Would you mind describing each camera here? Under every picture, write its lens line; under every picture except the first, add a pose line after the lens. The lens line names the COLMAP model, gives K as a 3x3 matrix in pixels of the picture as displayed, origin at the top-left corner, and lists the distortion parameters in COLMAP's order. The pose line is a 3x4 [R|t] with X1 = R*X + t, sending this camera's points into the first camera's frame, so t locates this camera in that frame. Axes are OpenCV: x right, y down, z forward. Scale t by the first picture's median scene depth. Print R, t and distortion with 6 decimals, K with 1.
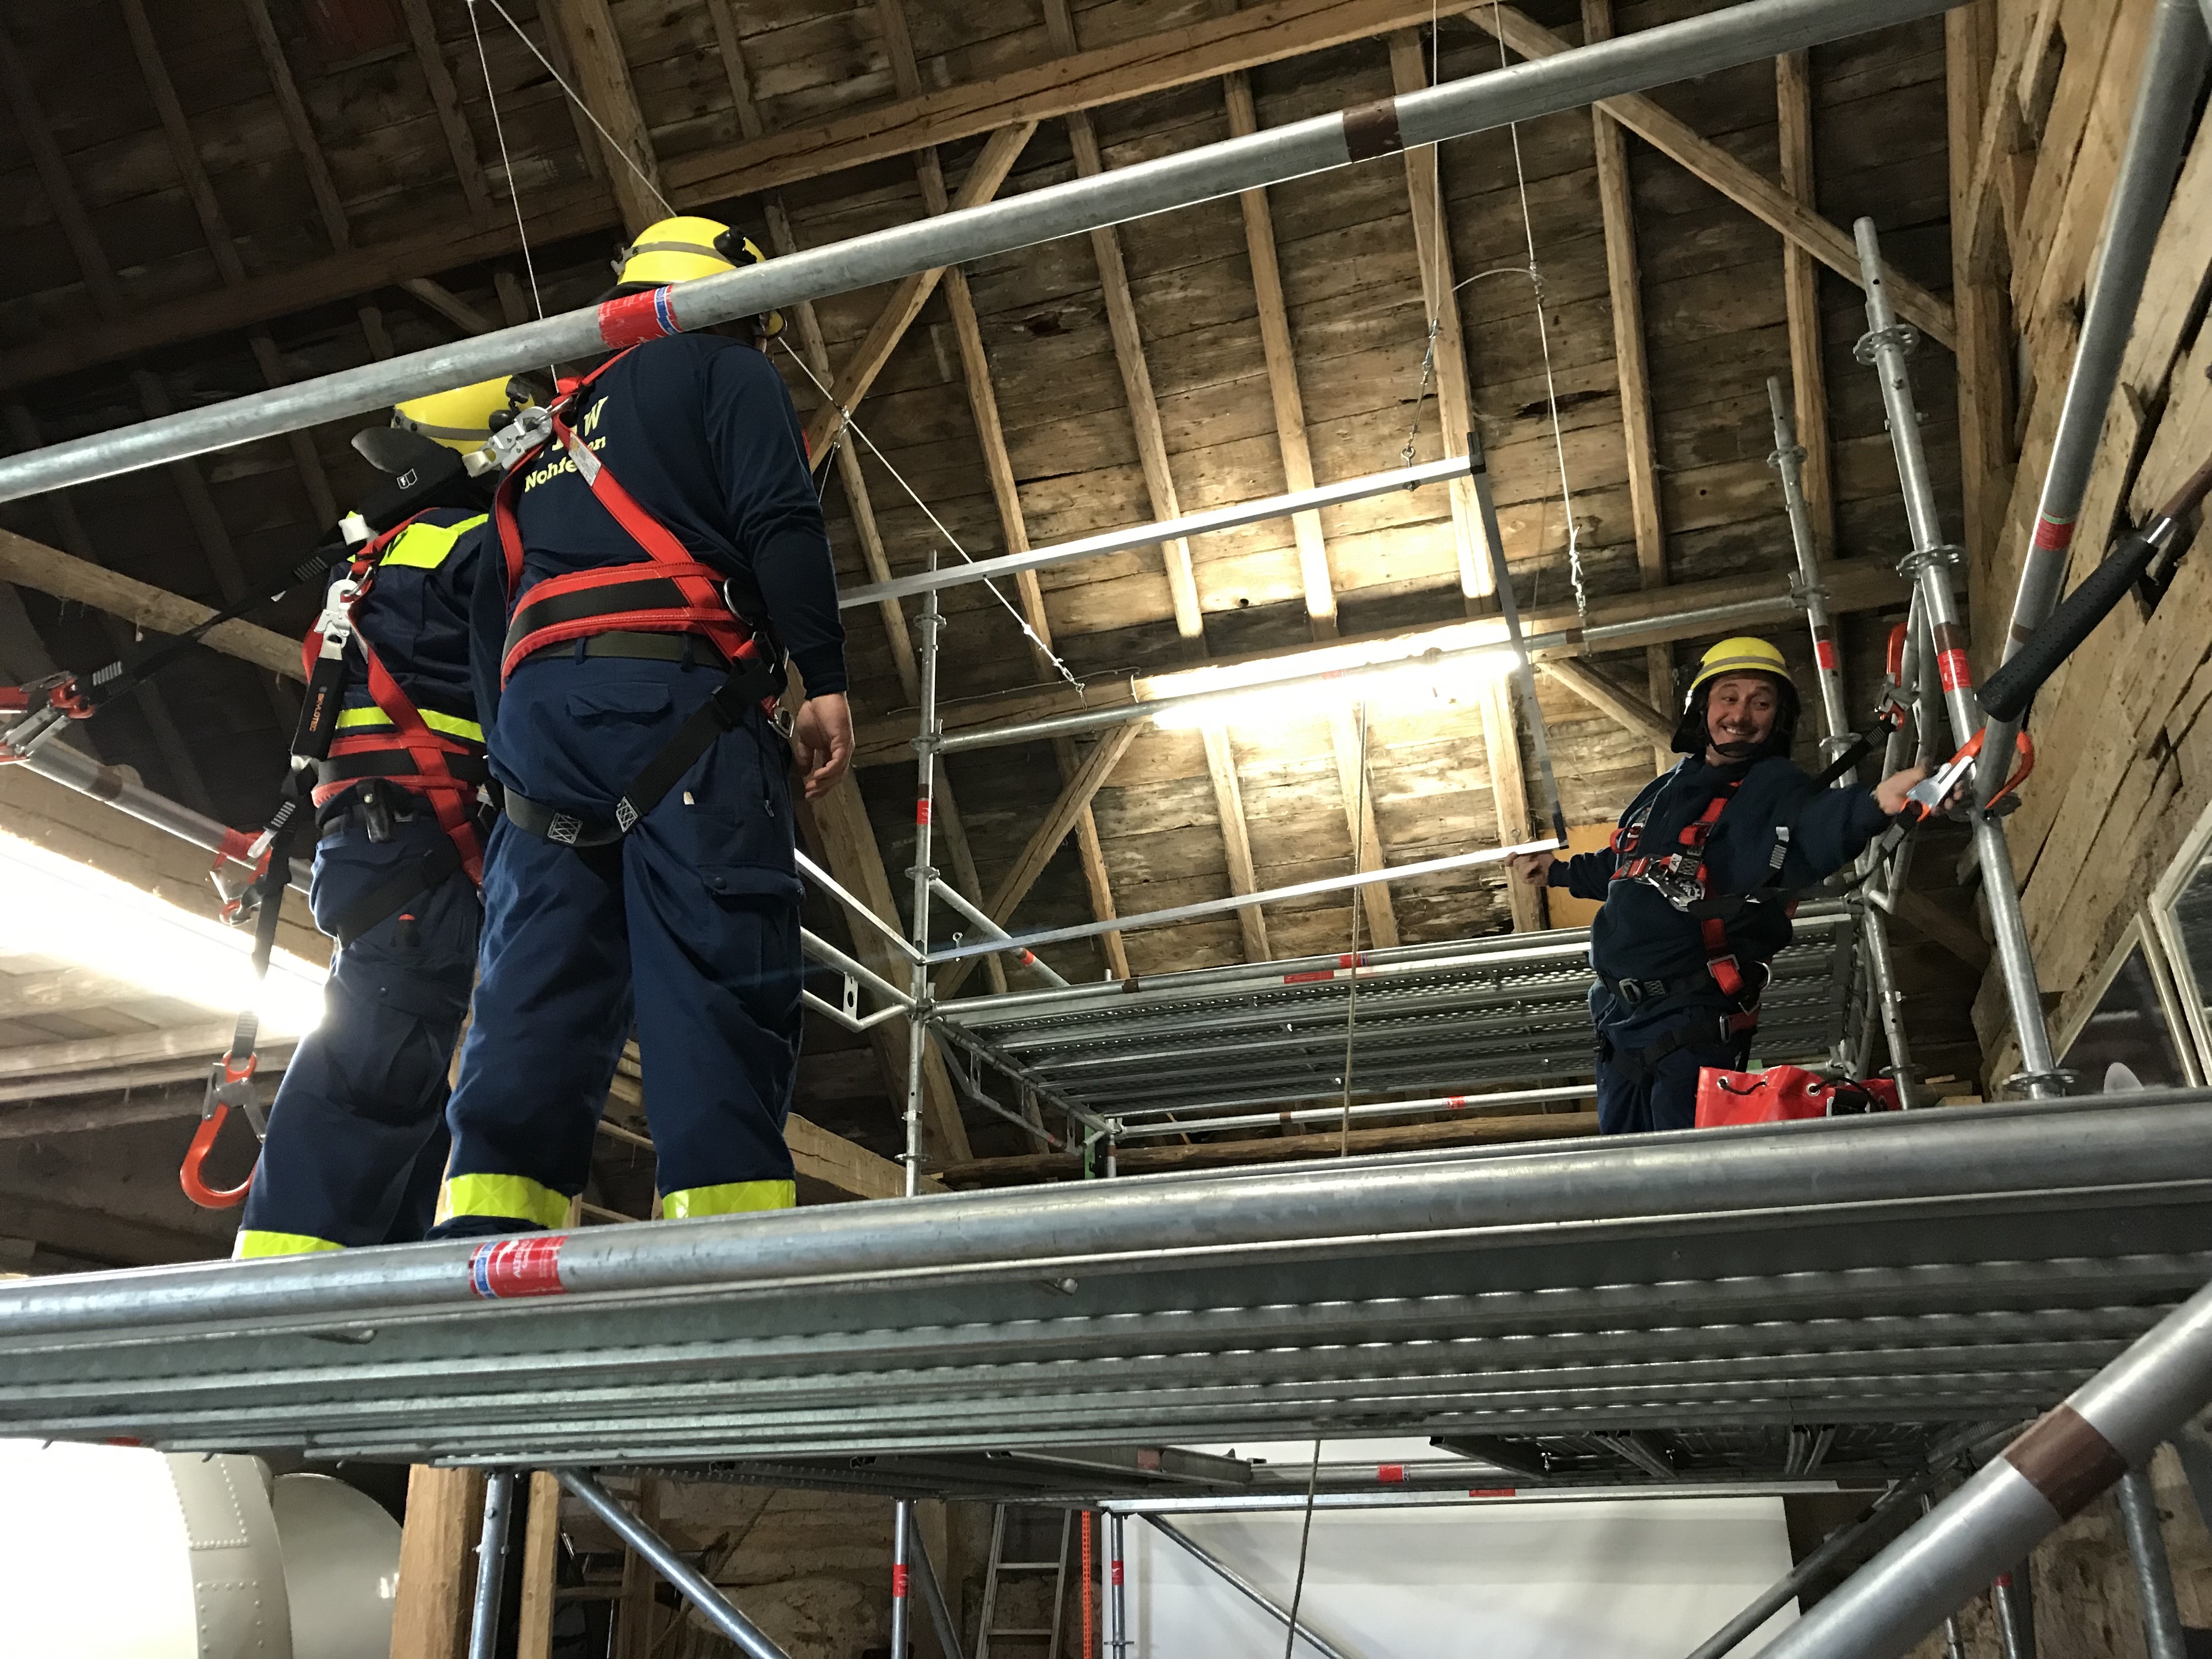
lens RADIAL K [[1797.0, 0, 1092.7], [0, 1797.0, 839.4], [0, 0, 1]] dist [0.024433, -0.019076]
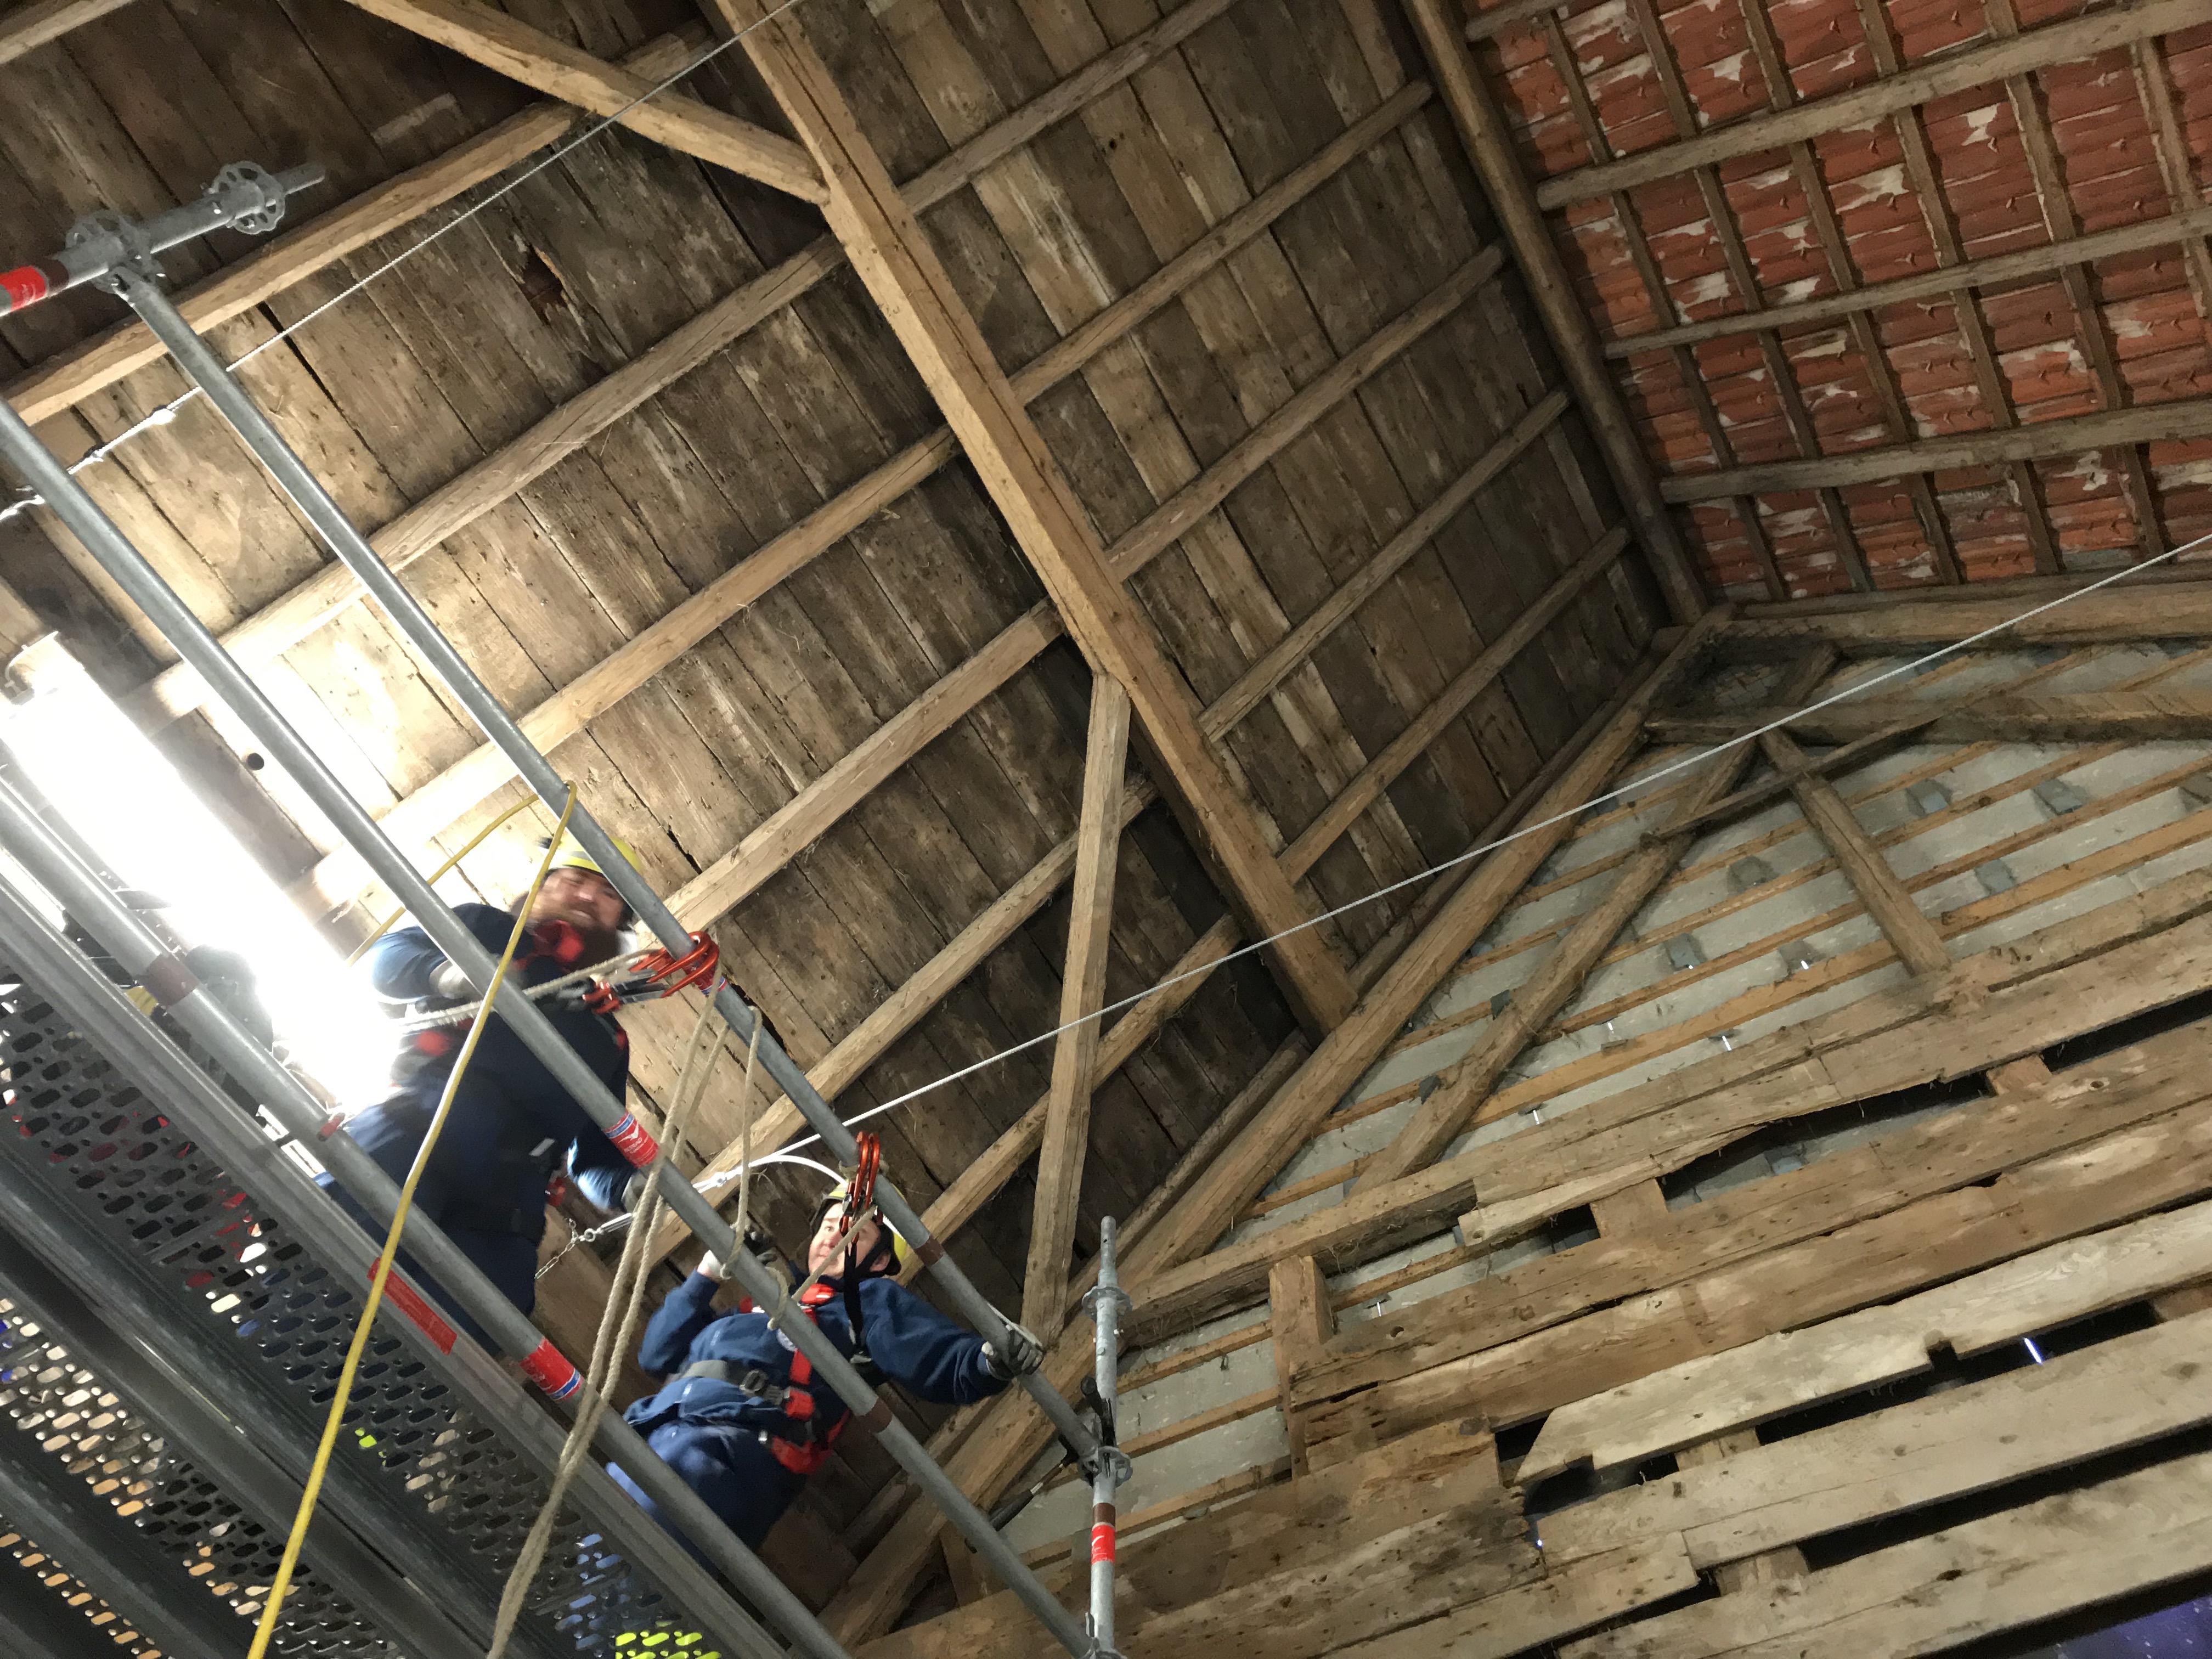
lens RADIAL K [[1797.0, 0, 1090.4], [0, 1797.0, 831.2], [0, 0, 1]] dist [0.024433, -0.019076]
pose [[0.193041, 0.869173, 0.455273, -0.108470], [-0.385434, 0.493875, -0.779441, 0.225283], [-0.902317, -0.025014, 0.430347, 0.532463]]
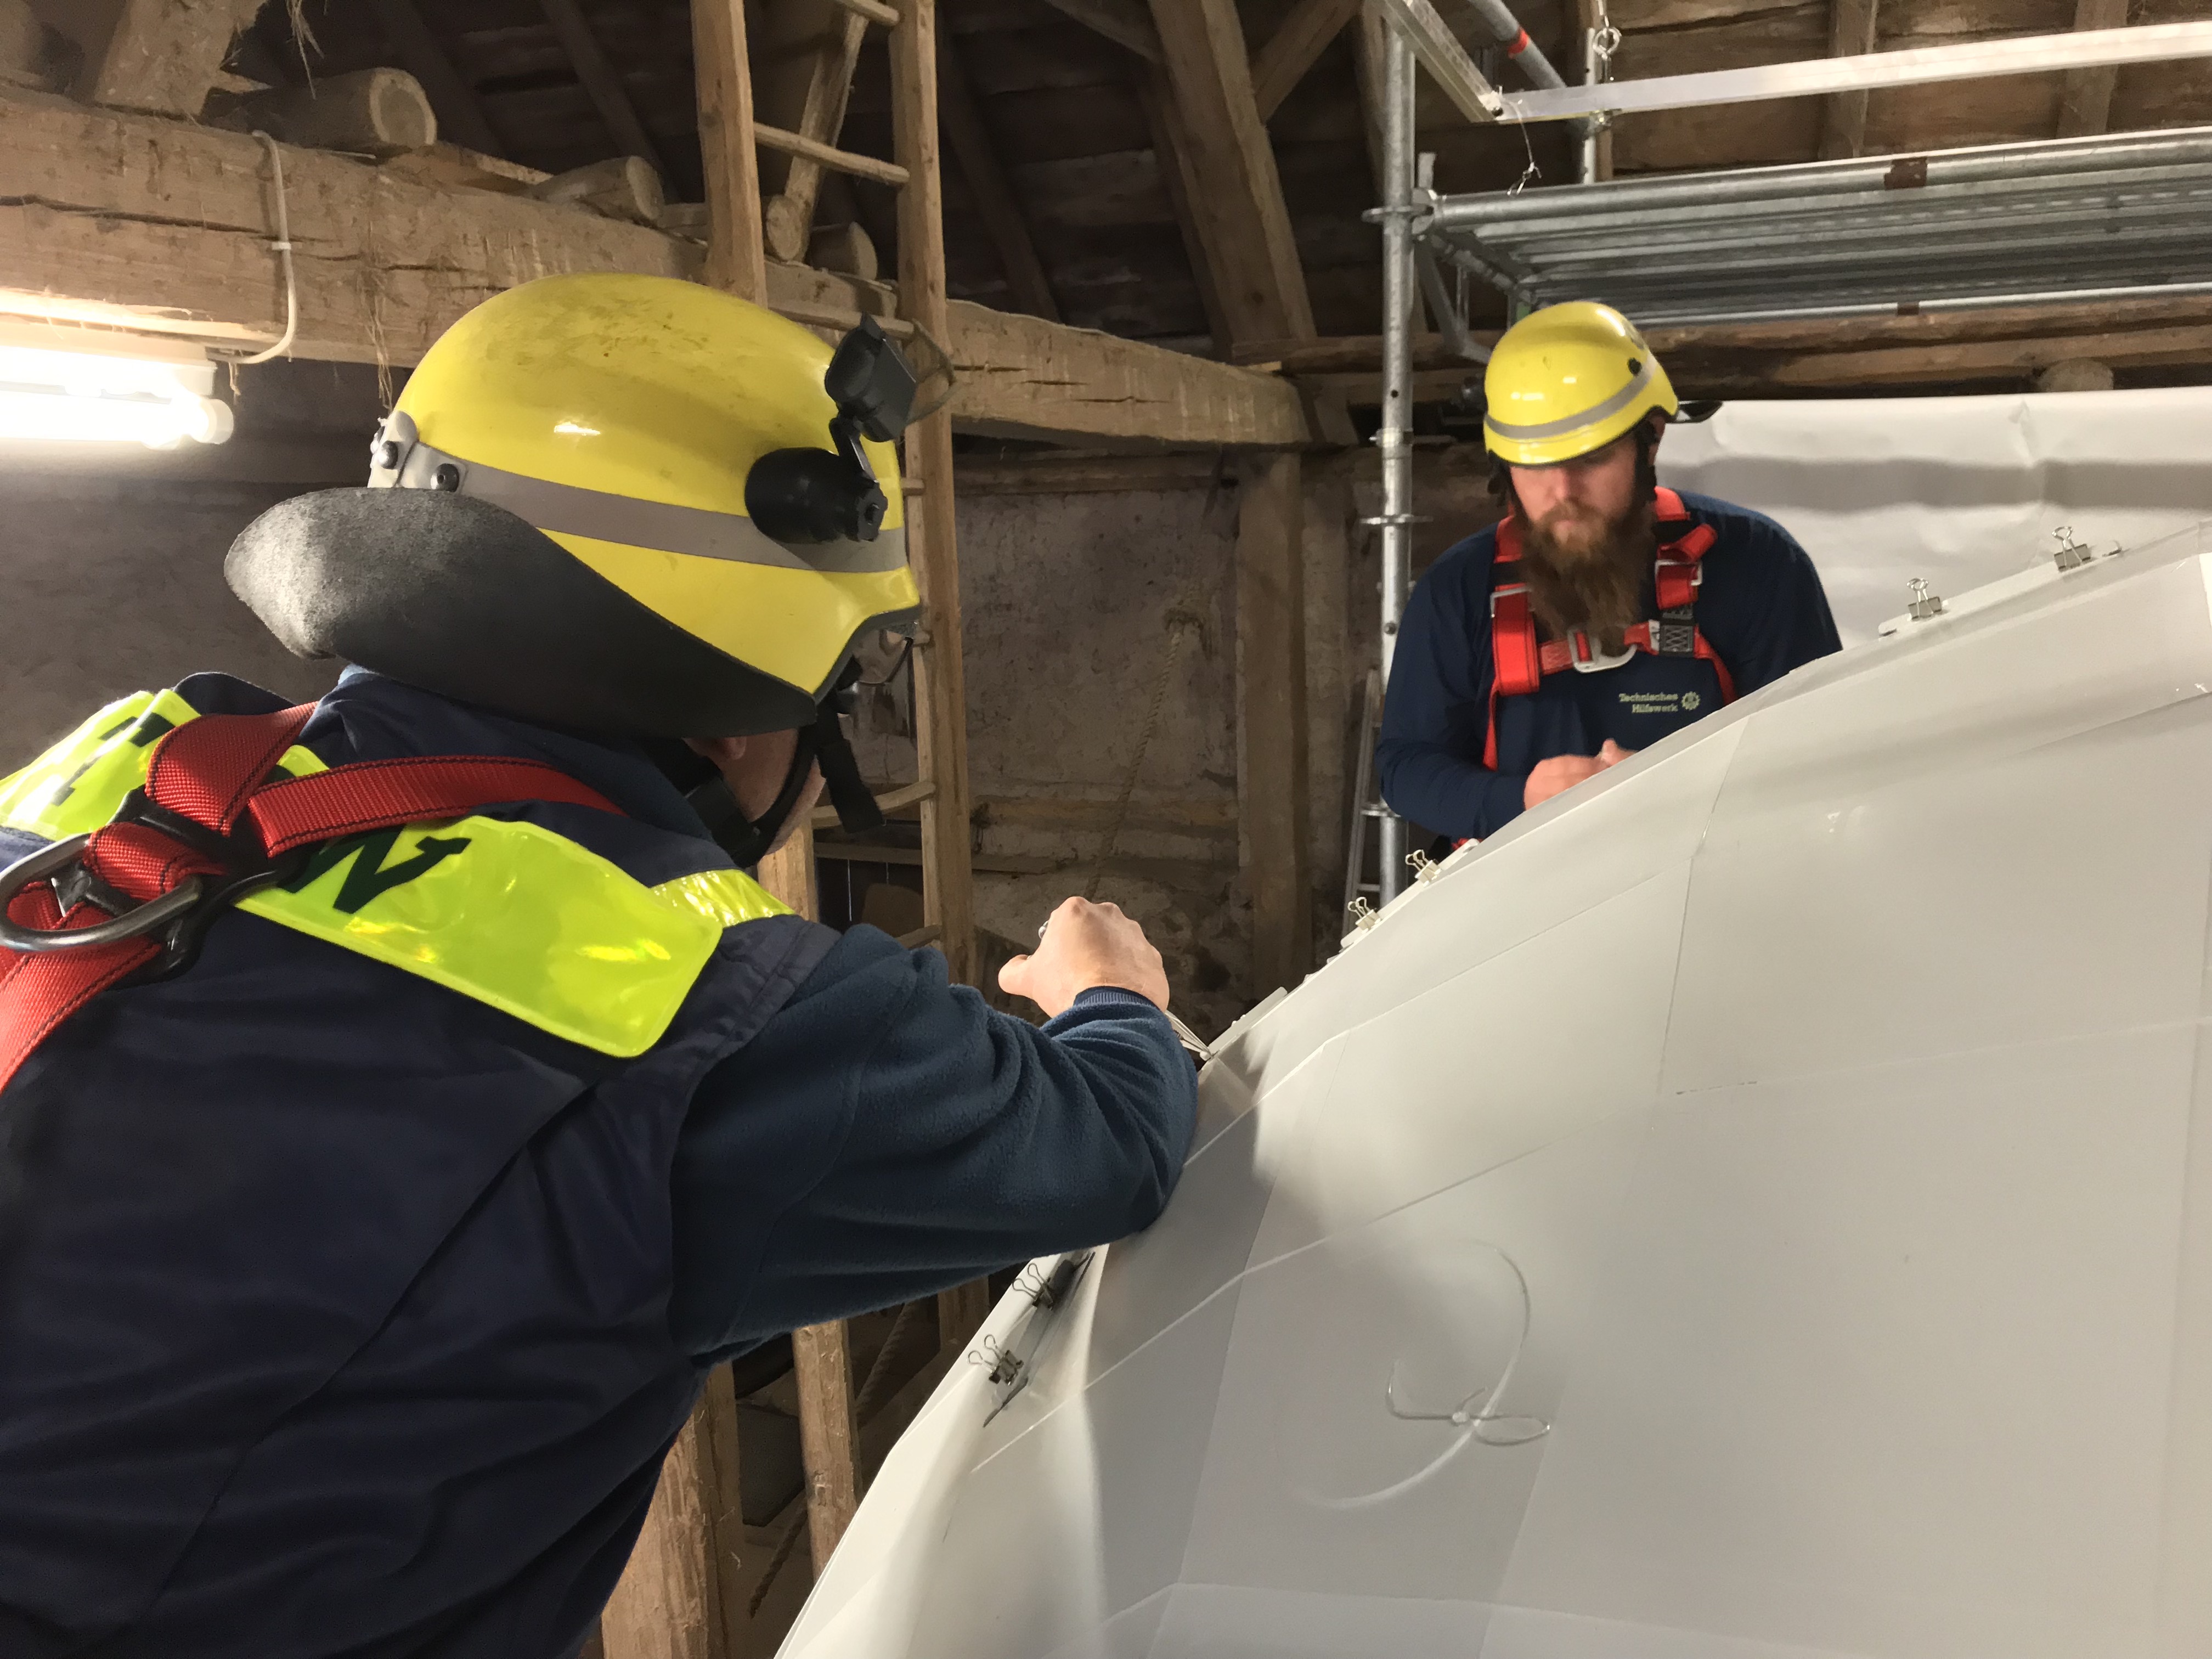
lens RADIAL K [[1797.0, 0, 1101.8], [0, 1797.0, 843.8], [0, 0, 1]] dist [0.024433, -0.019076]
pose [[0.997494, 0.005240, -0.070556, -0.118022], [0.032930, 0.848258, 0.528558, -0.018715], [0.062619, -0.529557, 0.845960, 0.399696]]
